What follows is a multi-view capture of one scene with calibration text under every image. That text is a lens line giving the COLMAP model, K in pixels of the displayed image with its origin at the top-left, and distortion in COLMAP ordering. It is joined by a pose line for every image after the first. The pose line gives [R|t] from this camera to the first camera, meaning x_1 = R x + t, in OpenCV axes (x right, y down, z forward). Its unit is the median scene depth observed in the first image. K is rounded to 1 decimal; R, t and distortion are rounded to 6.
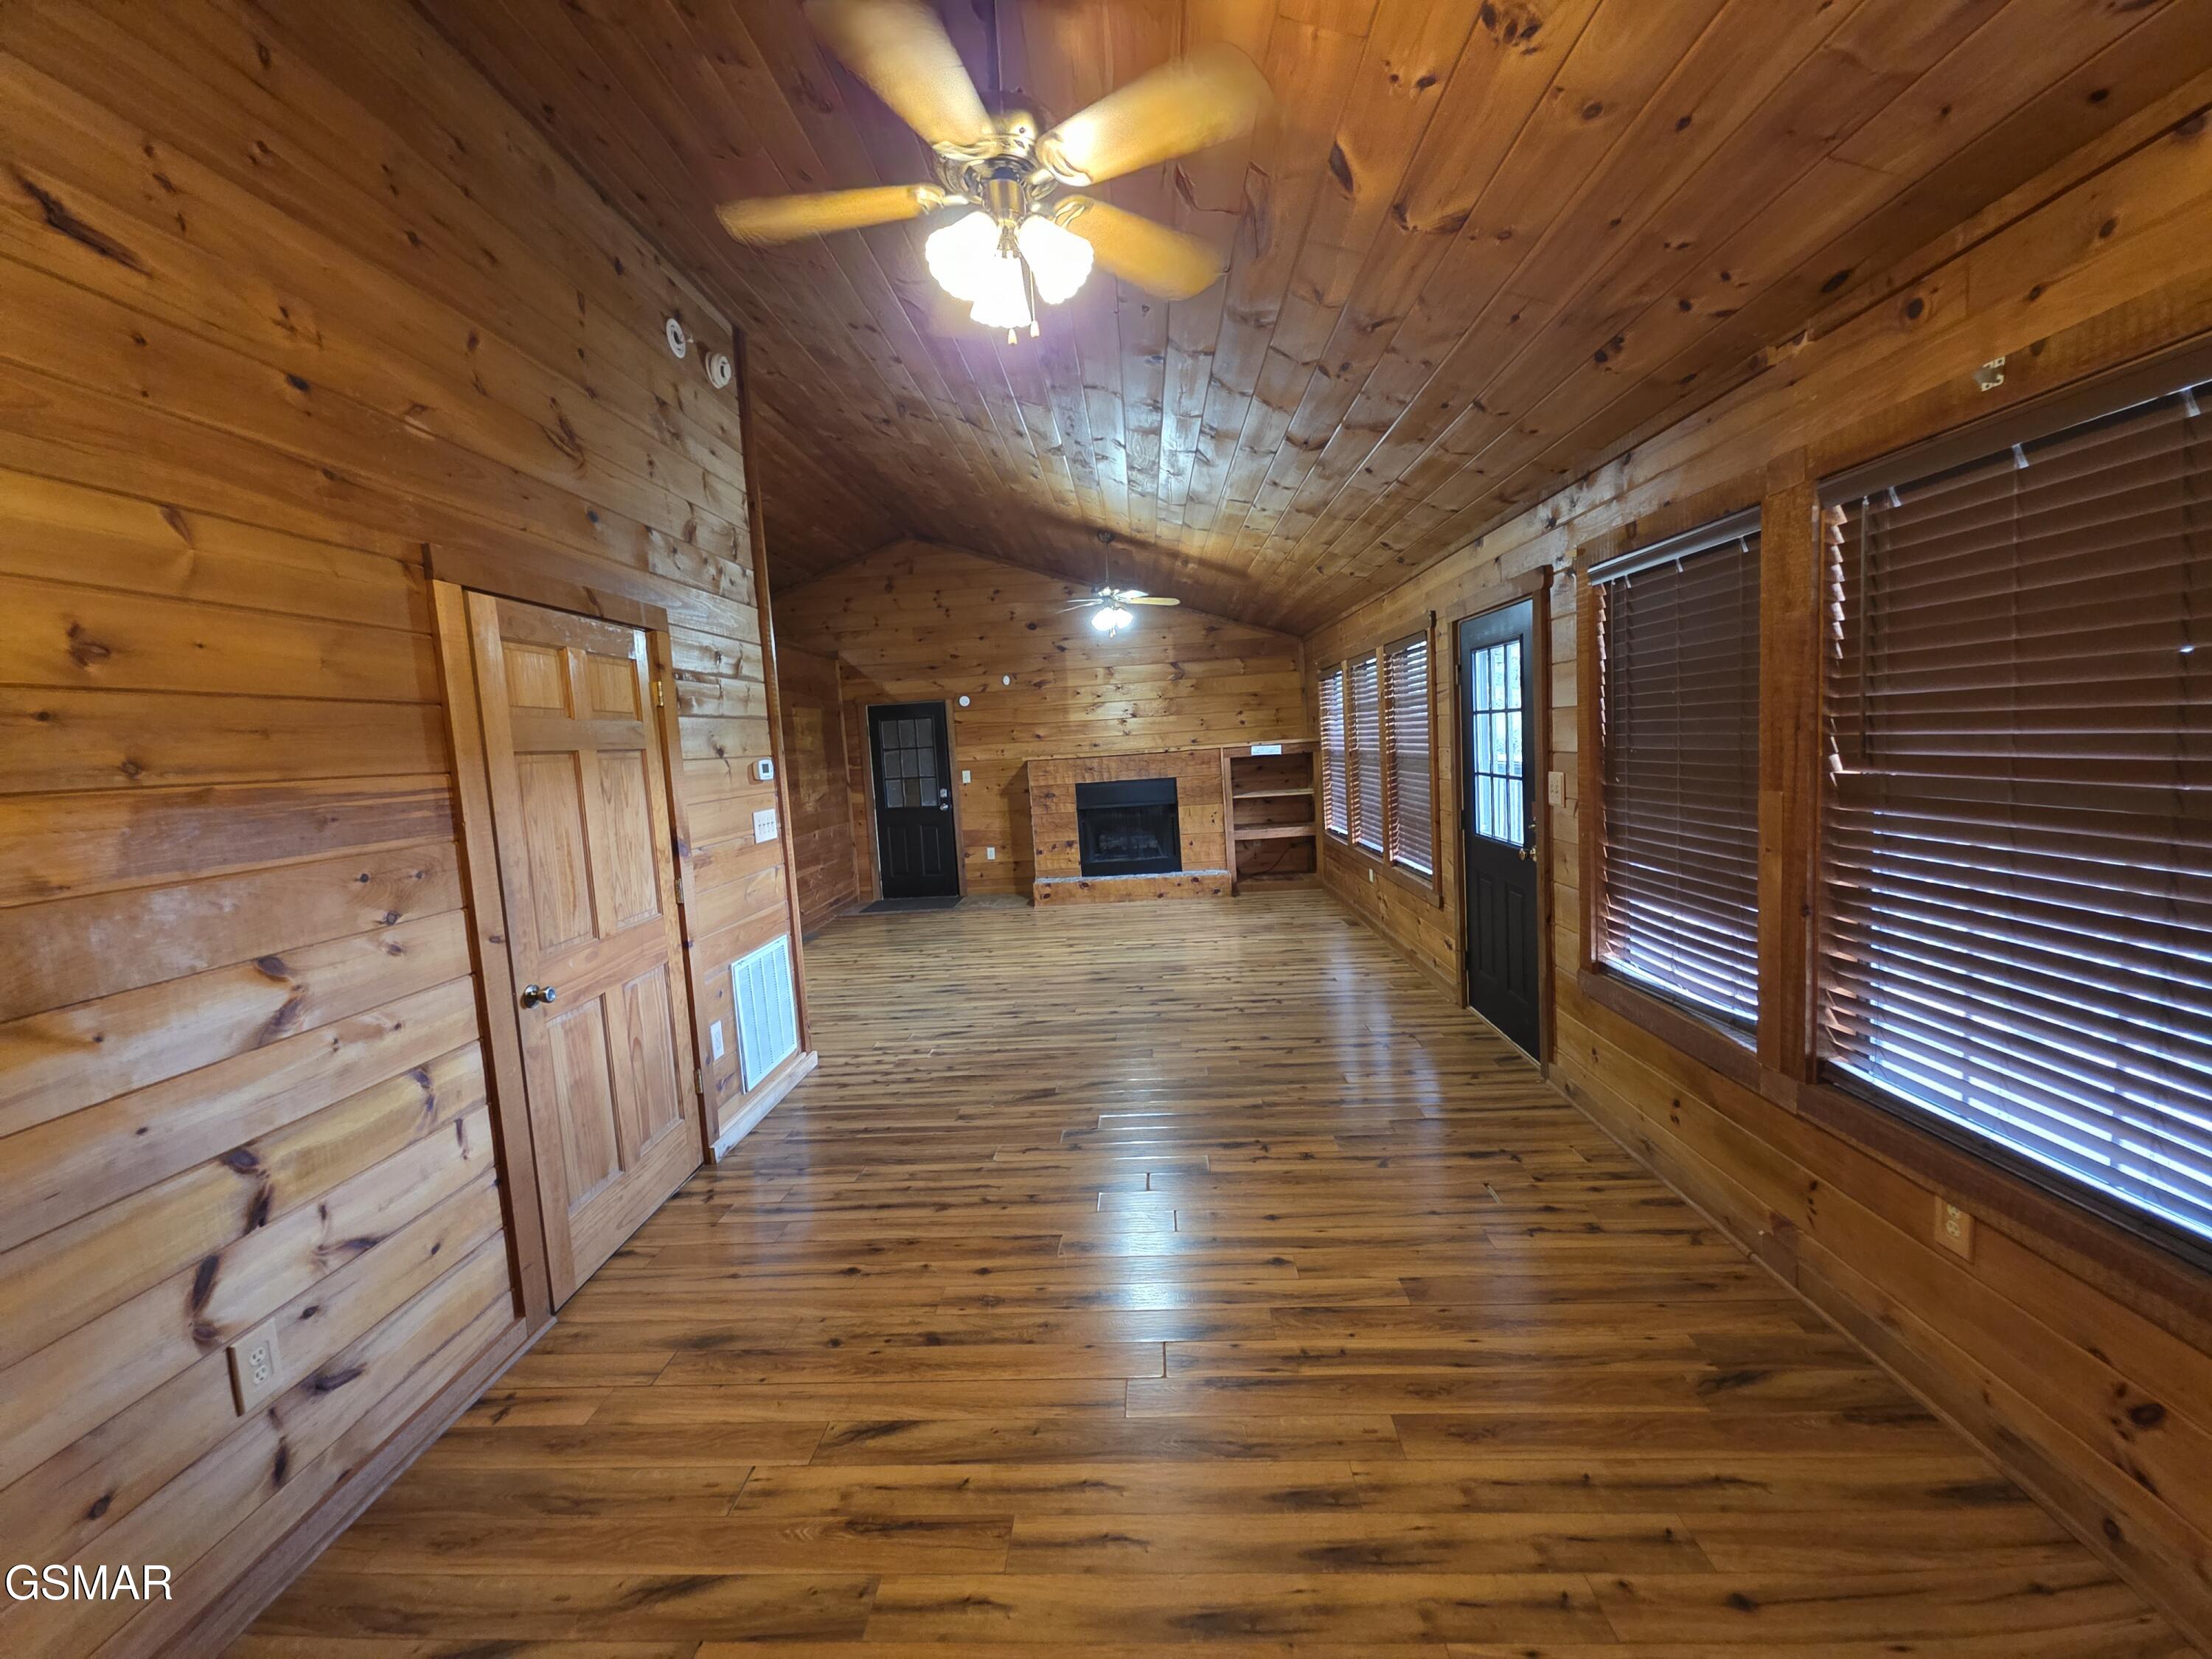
lens RADIAL K [[865.4, 0, 1097.9], [0, 865.4, 826.2], [0, 0, 1]] dist [0.009577, -0.005261]
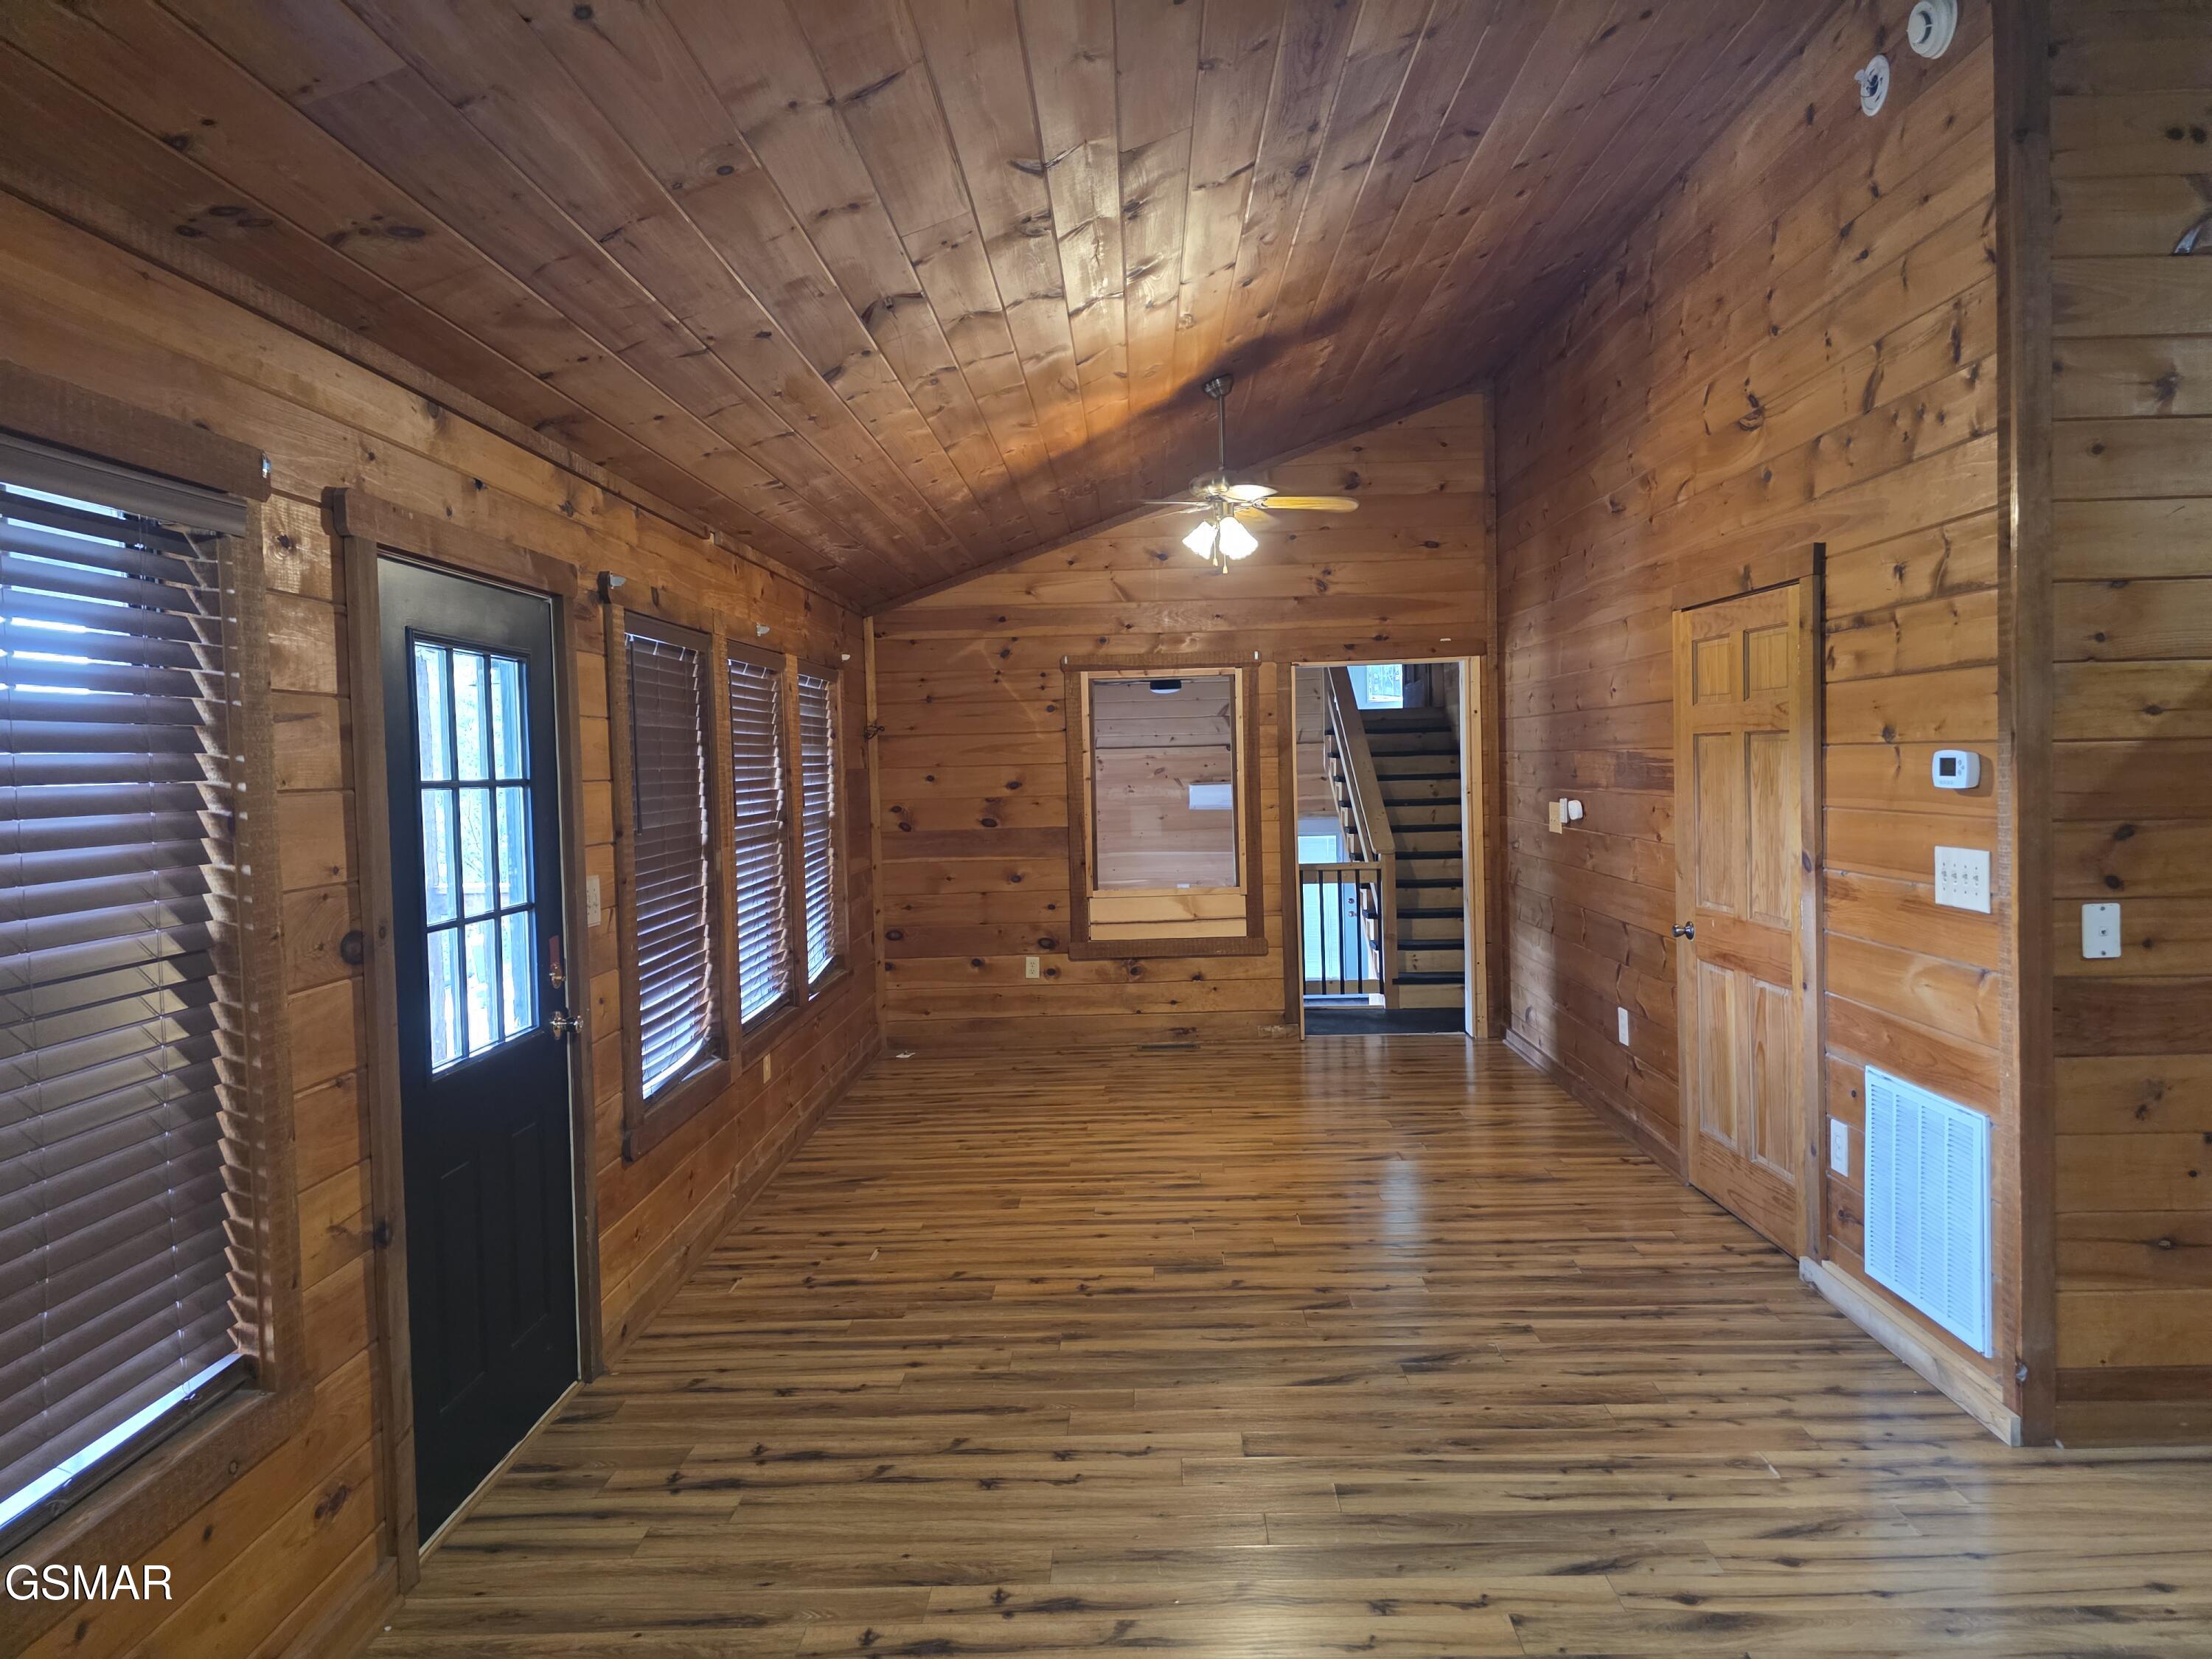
lens RADIAL K [[1475.6, 0, 1109.2], [0, 1475.6, 816.4], [0, 0, 1]] dist [0.029966, -0.032395]
pose [[-0.995460, 0.090639, -0.029057, 0.133439], [0.085809, 0.986693, 0.138111, -0.198237], [0.041189, 0.134990, -0.989990, 1.827902]]
